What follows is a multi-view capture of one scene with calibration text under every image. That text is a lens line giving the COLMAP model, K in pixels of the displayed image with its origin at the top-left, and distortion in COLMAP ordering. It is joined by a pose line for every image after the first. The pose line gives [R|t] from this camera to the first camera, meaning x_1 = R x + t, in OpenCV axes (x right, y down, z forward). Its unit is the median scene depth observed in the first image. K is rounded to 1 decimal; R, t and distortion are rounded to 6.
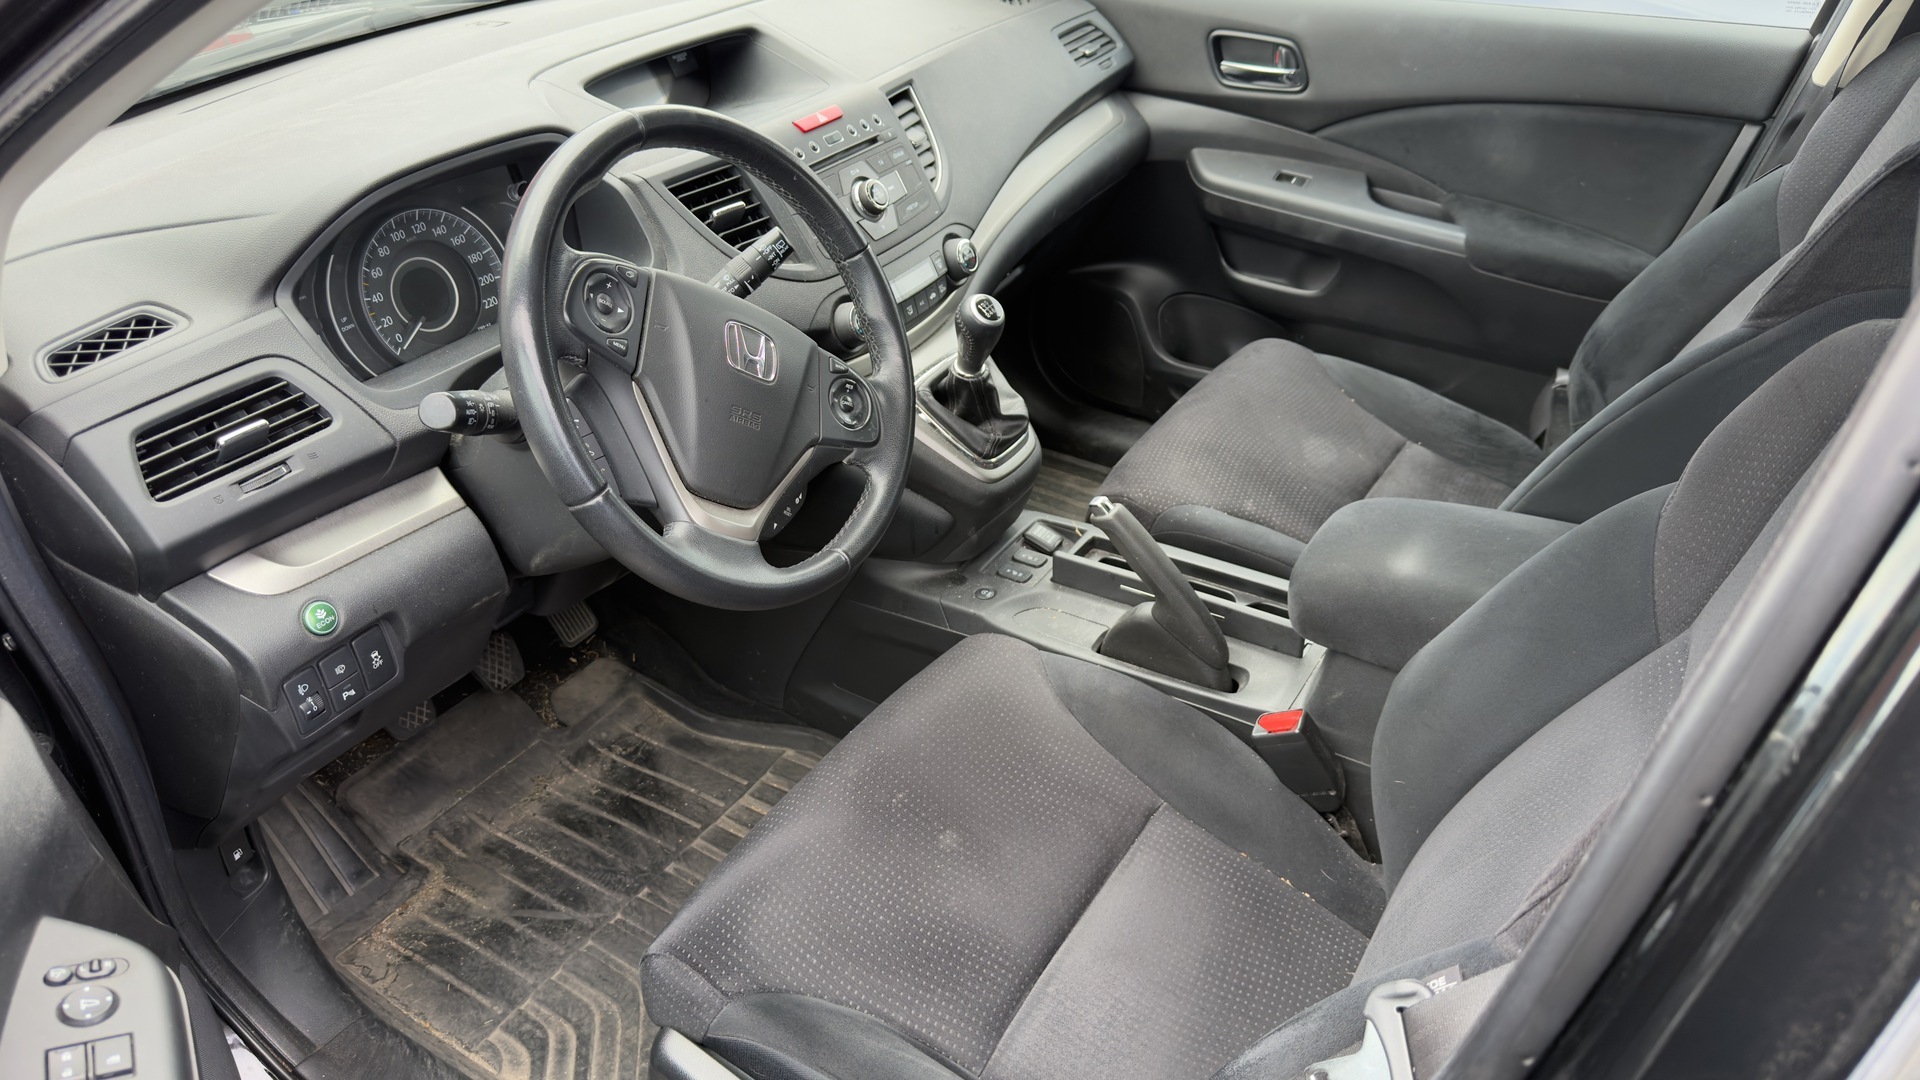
lens RADIAL K [[1342.1, 0, 959.6], [0, 1342.1, 541.8], [0, 0, 1]] dist [0.011419, 0.000559]
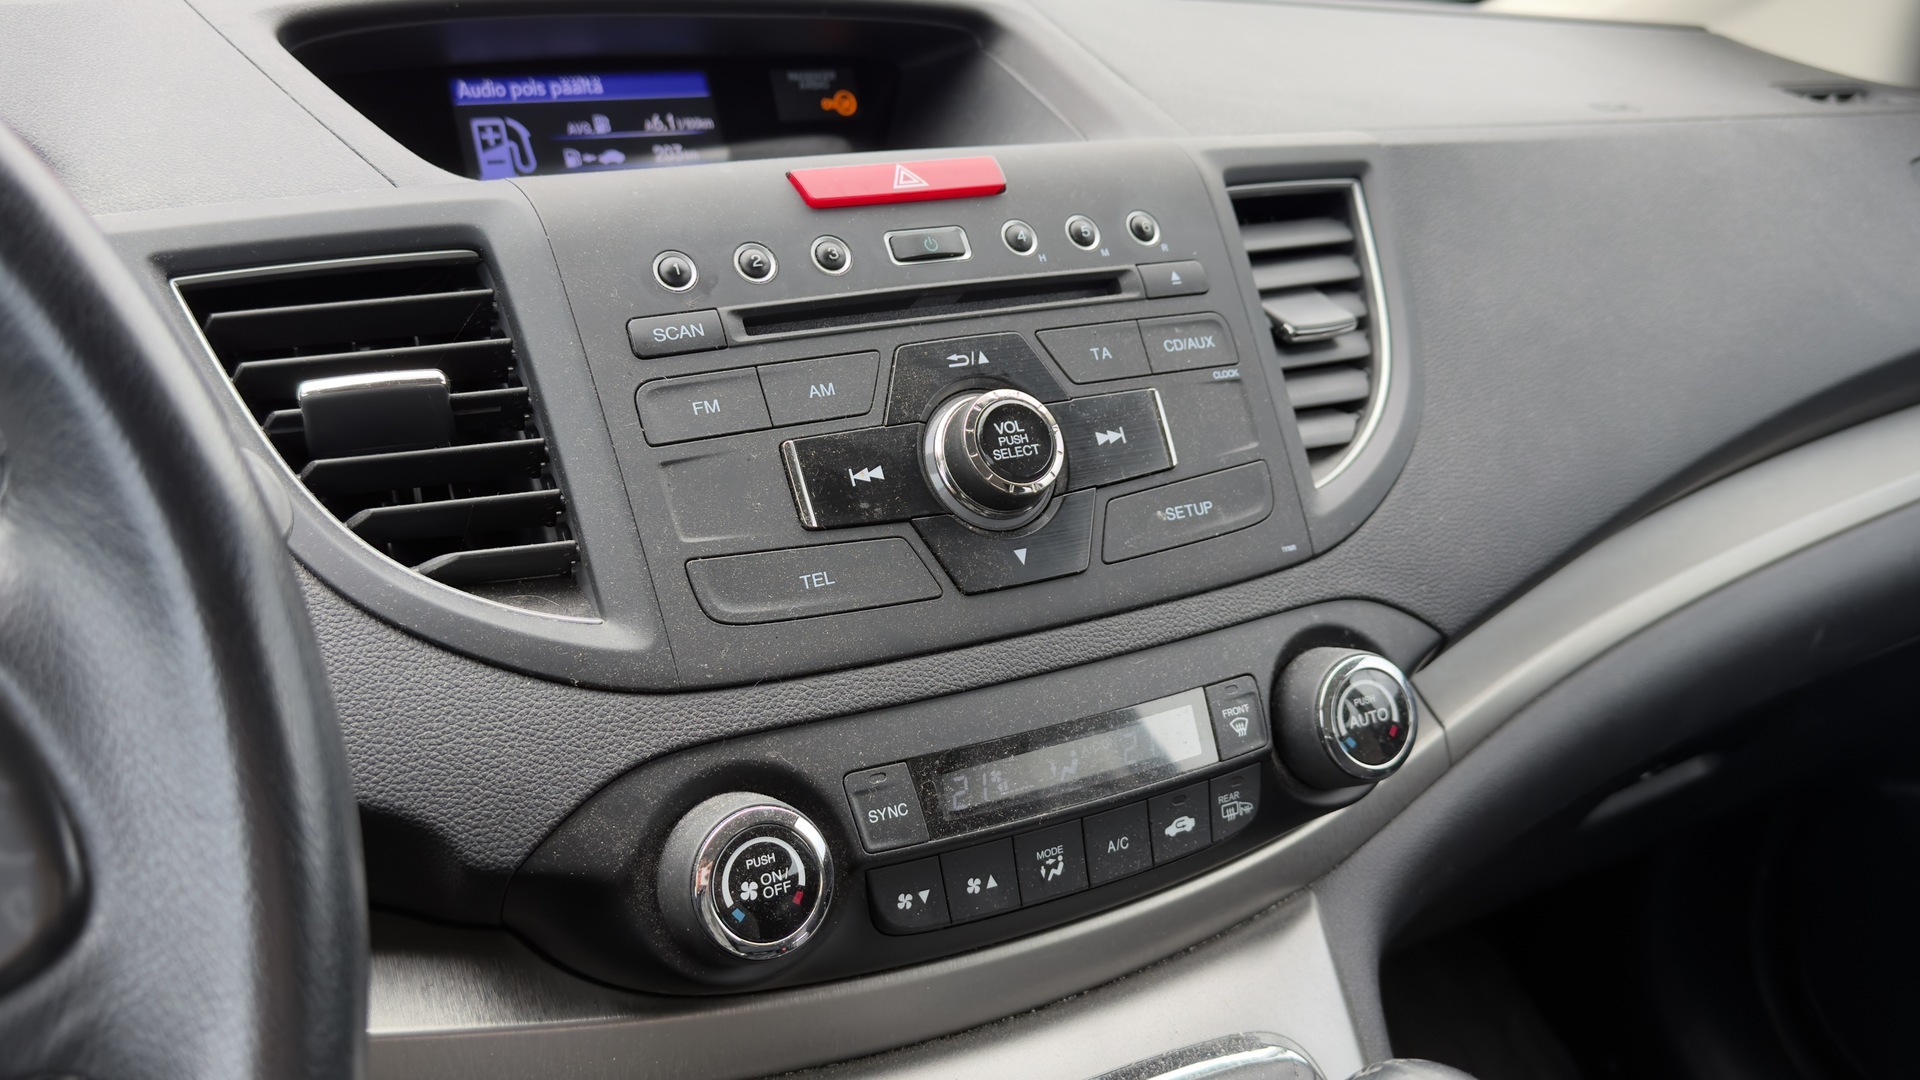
lens RADIAL K [[1600.0, 0, 959.0], [0, 1600.0, 537.0], [0, 0, 1]] dist [-0.015348, -0.002875]
pose [[0.853225, 0.172747, -0.492104, 0.093566], [-0.282760, 0.946063, -0.158154, -0.172885], [0.438240, 0.274088, 0.856050, 0.671115]]
